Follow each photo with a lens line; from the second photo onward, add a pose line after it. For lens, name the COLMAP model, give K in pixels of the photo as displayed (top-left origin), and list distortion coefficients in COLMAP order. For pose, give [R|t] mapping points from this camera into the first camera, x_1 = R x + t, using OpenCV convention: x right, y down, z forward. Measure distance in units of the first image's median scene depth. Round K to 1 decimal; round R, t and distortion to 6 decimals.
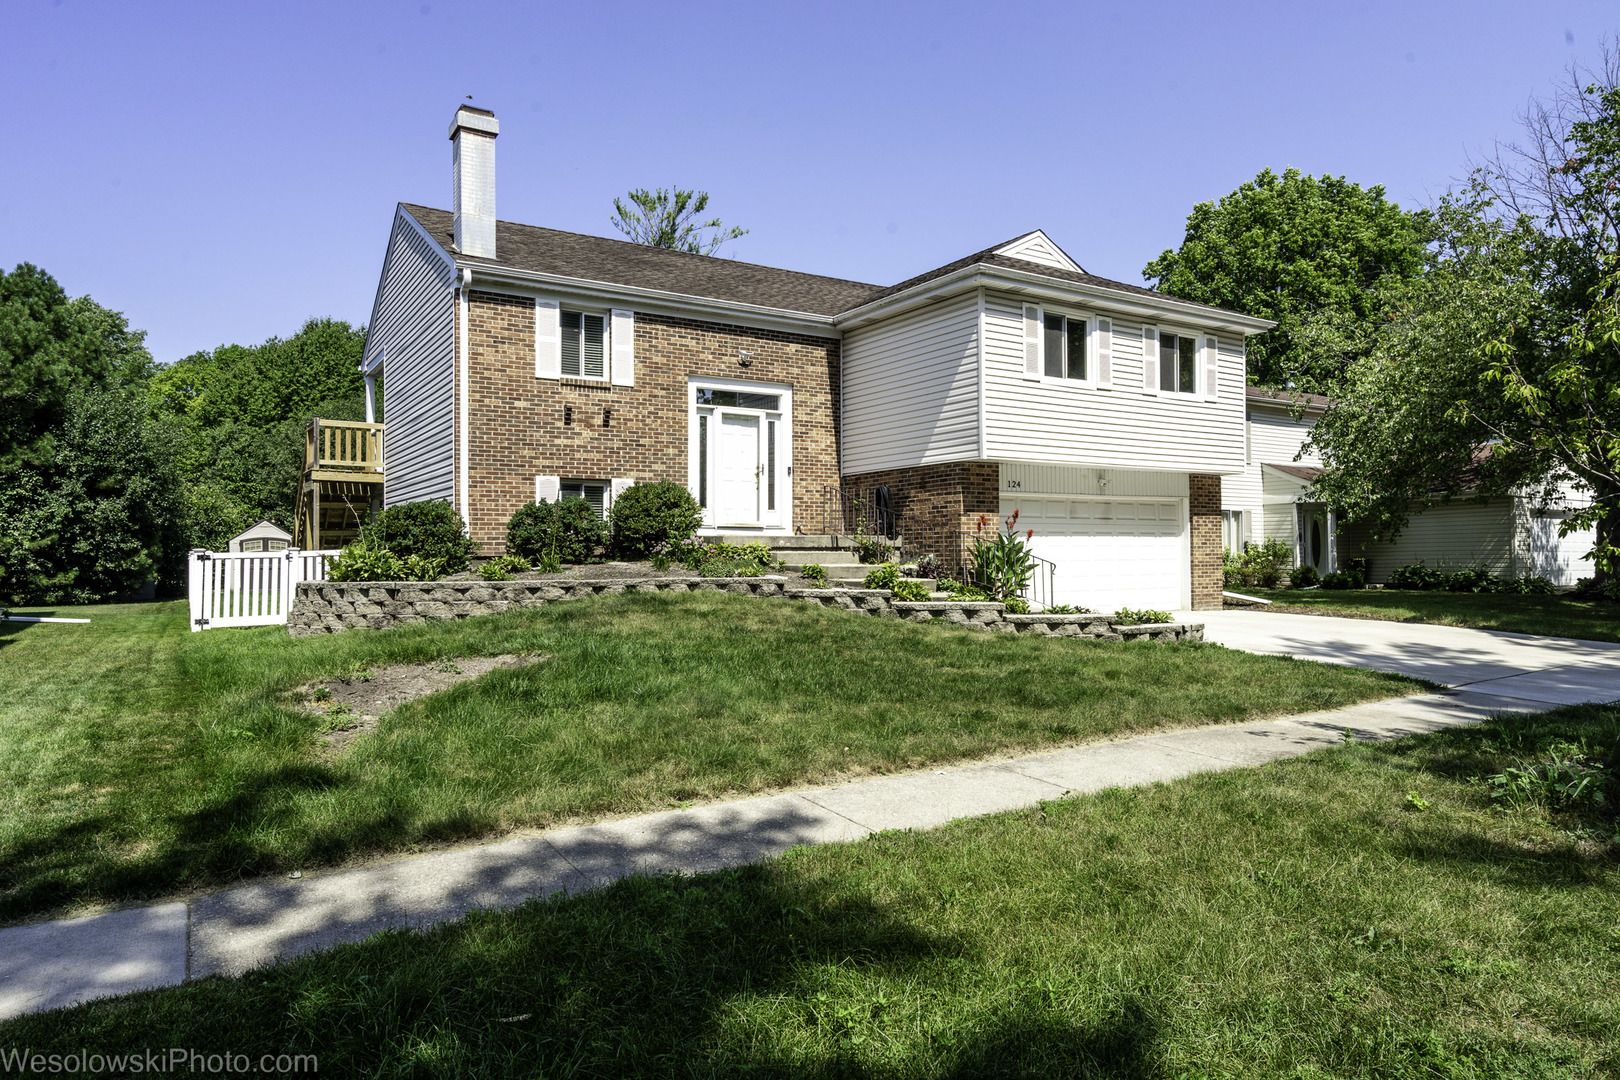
lens RADIAL K [[995.9, 0, 815.2], [0, 995.9, 544.2], [0, 0, 1]] dist [-0.006170, -0.000613]
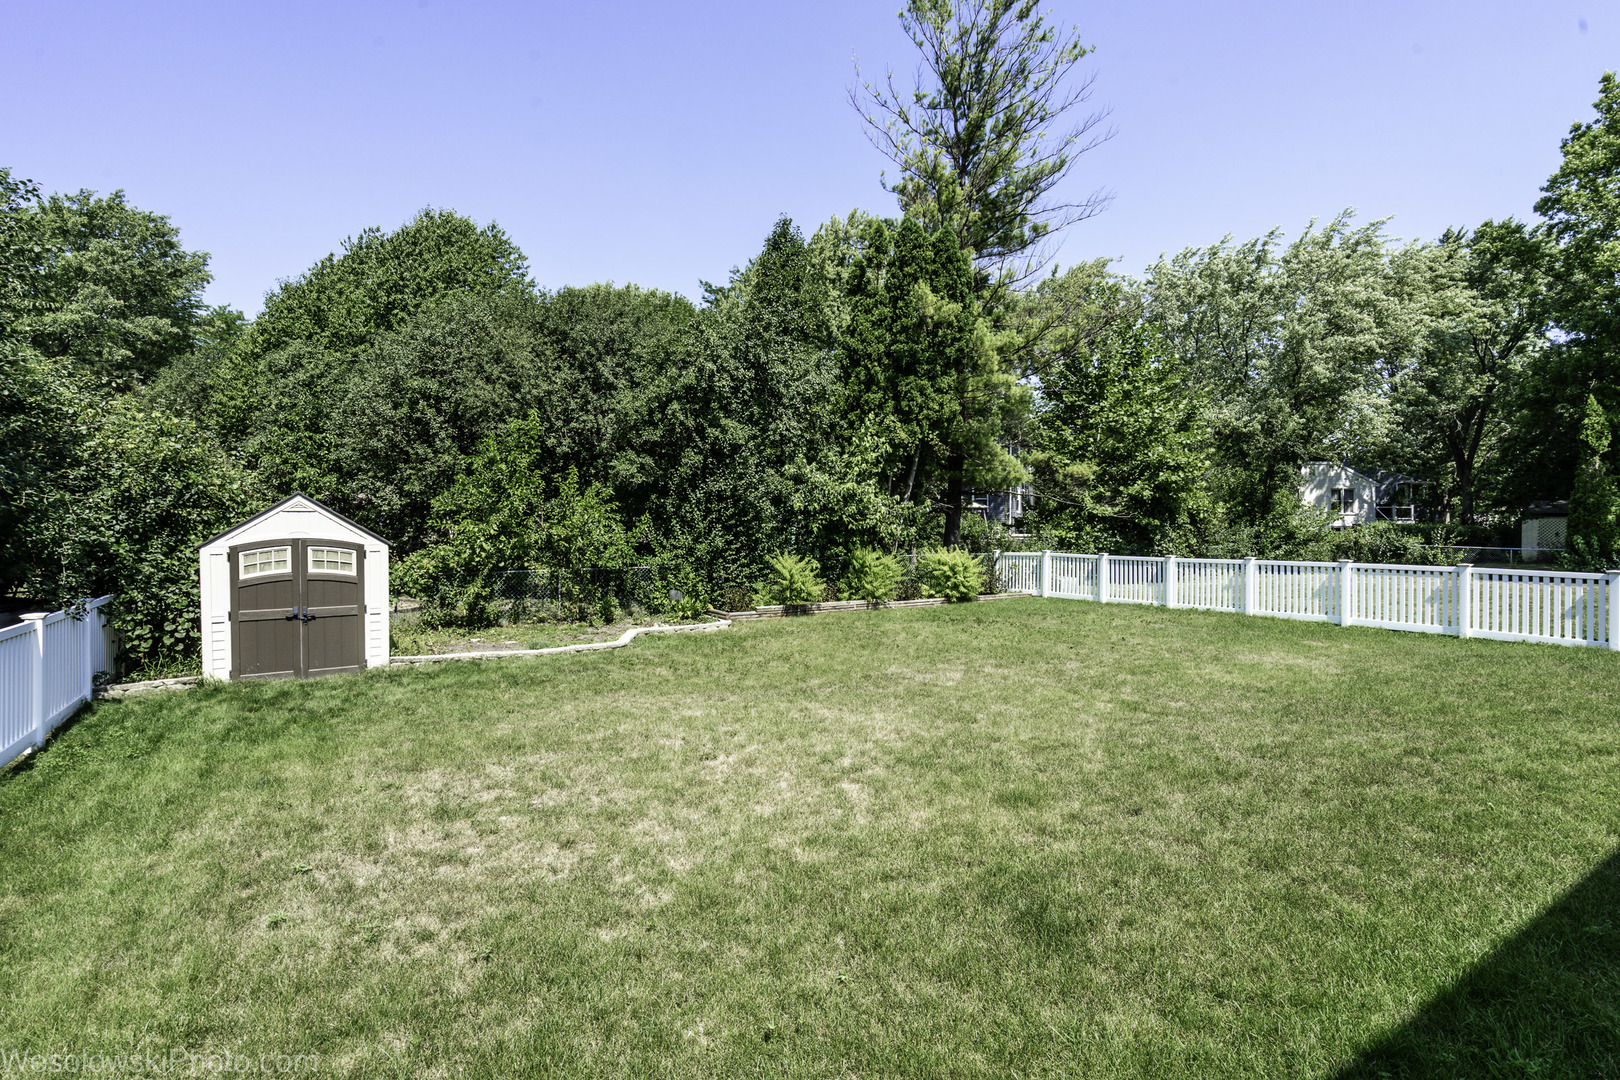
lens RADIAL K [[783.4, 0, 804.1], [0, 783.4, 525.3], [0, 0, 1]] dist [0.008135, 0.010876]
pose [[0.999778, 0.011150, -0.017874, -0.249962], [-0.010974, 0.999891, 0.009913, -0.012530], [0.017982, -0.009715, 0.999791, 0.497070]]
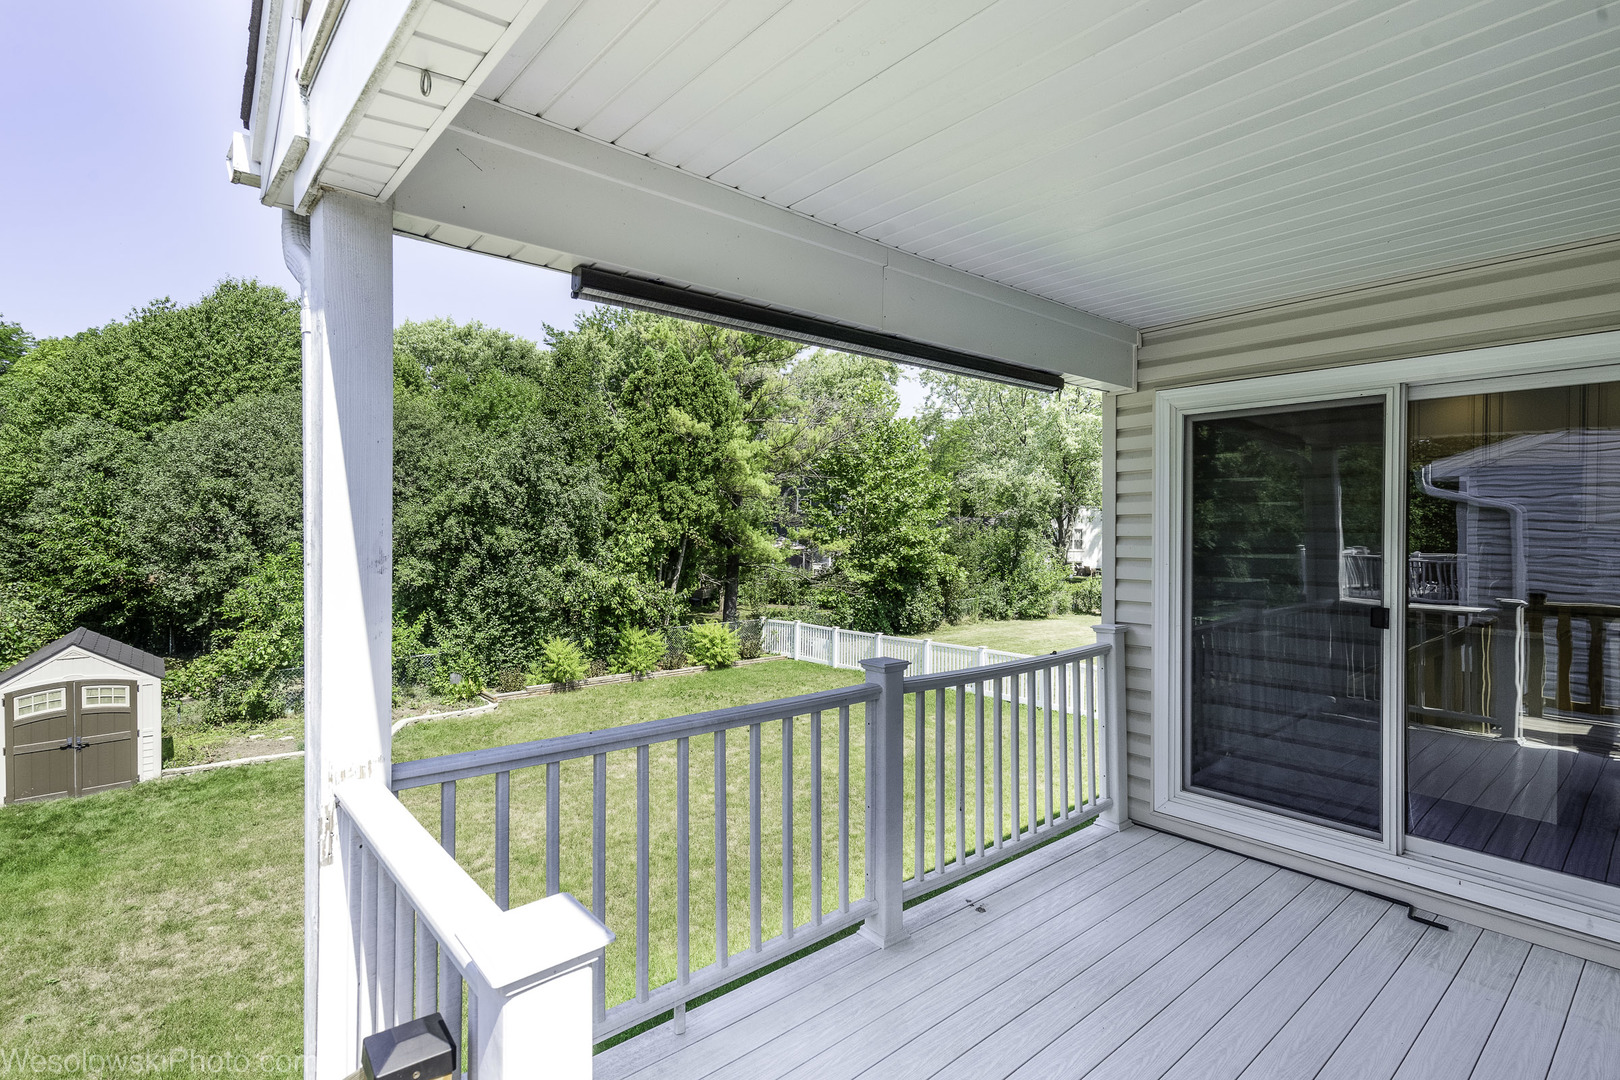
lens RADIAL K [[783.4, 0, 809.0], [0, 783.4, 535.8], [0, 0, 1]] dist [0.008135, 0.010876]
pose [[0.990209, 0.011504, 0.139115, -0.186623], [-0.013908, 0.999770, 0.016315, -0.062399], [-0.138895, -0.018090, 0.990142, 0.414572]]
